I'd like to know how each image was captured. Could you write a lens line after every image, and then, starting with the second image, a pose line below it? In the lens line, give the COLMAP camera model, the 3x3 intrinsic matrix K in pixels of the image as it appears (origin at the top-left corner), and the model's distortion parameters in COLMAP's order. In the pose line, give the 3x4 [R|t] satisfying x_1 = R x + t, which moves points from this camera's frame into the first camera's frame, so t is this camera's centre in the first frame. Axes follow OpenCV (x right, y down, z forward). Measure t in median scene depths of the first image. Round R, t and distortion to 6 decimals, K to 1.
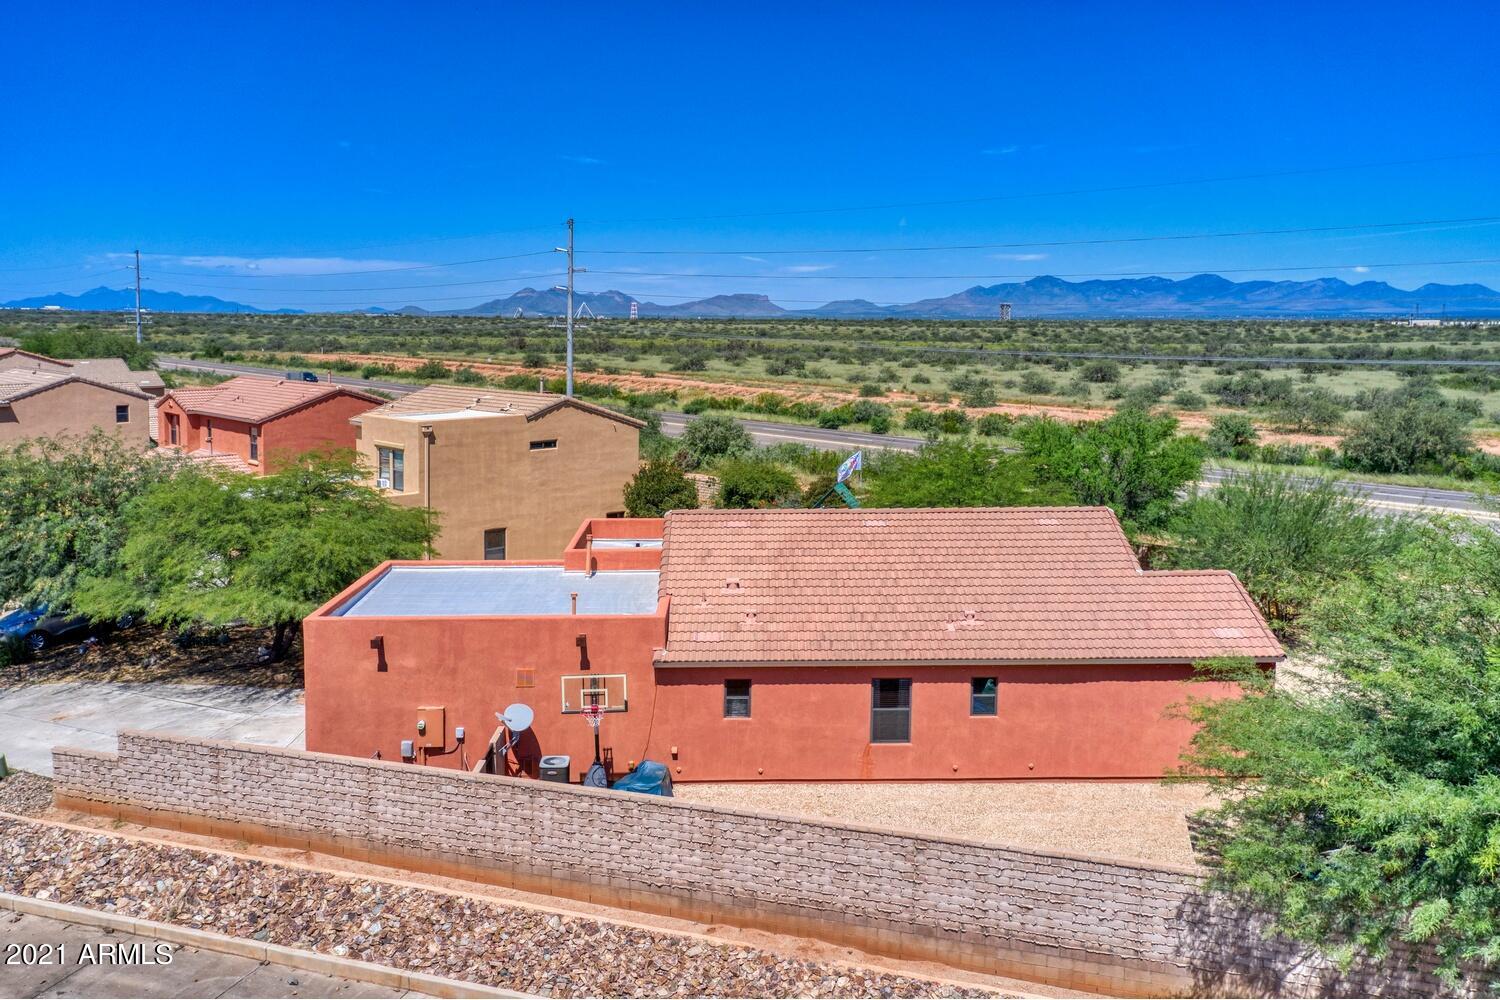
lens RADIAL K [[1168.1, 0, 750.0], [0, 1168.1, 500.0], [0, 0, 1]] dist [-0.005210, -0.004065]
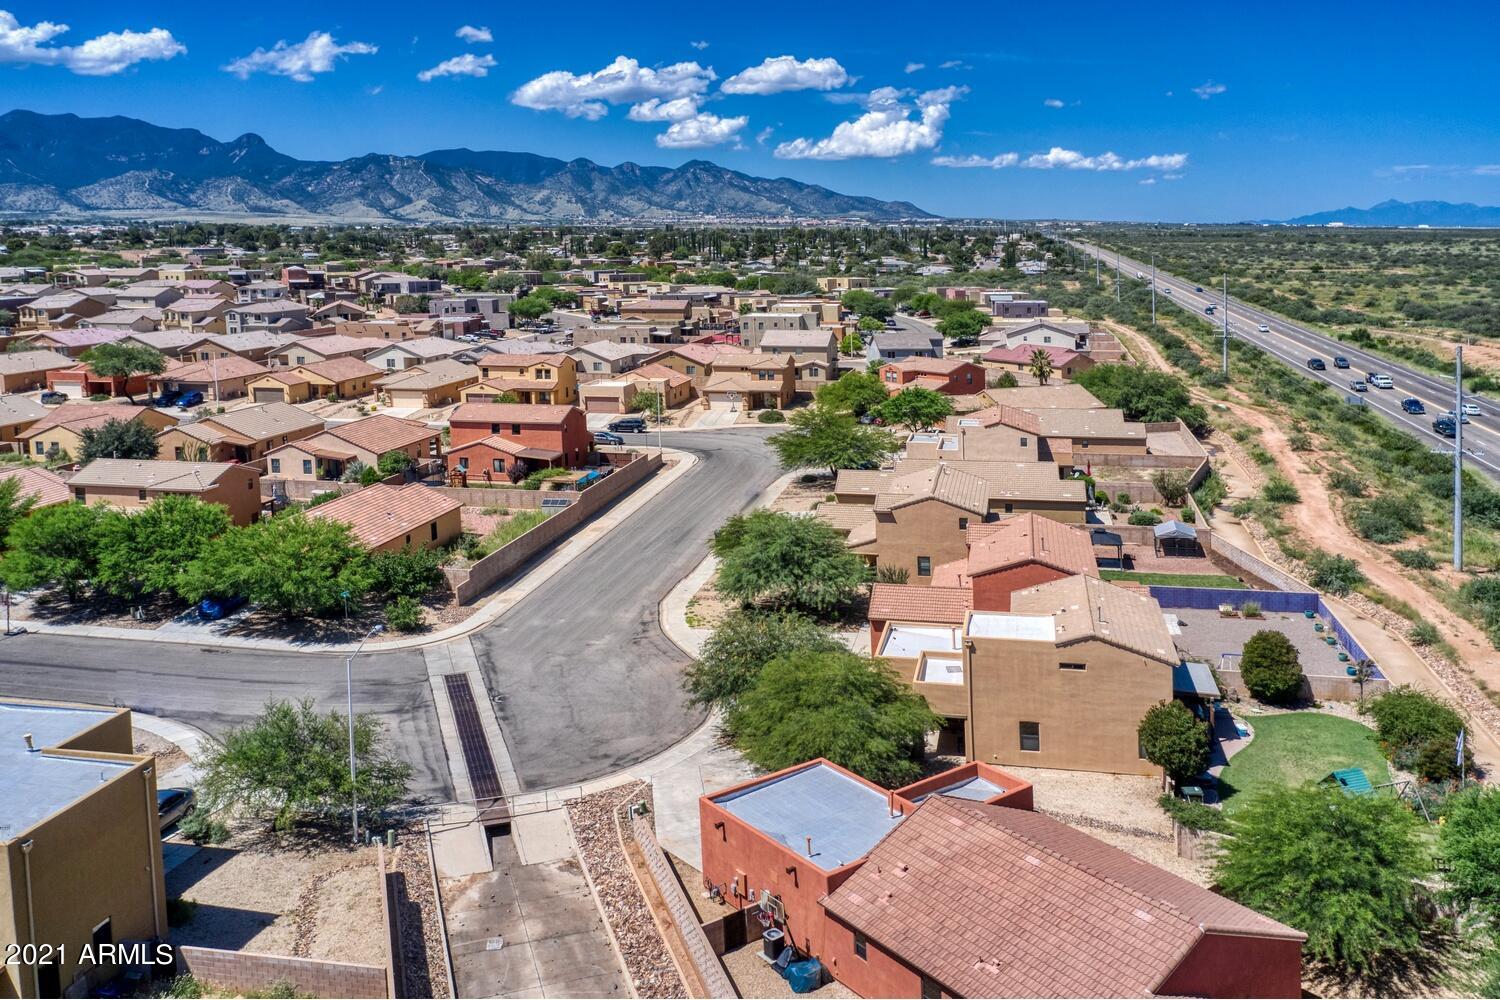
lens RADIAL K [[1168.1, 0, 750.0], [0, 1168.1, 500.0], [0, 0, 1]] dist [-0.005210, -0.004065]
pose [[0.602101, 0.142221, -0.785651, 0.566982], [-0.120664, 0.988914, 0.086542, -0.289198], [0.789249, 0.042693, 0.612587, -0.034614]]
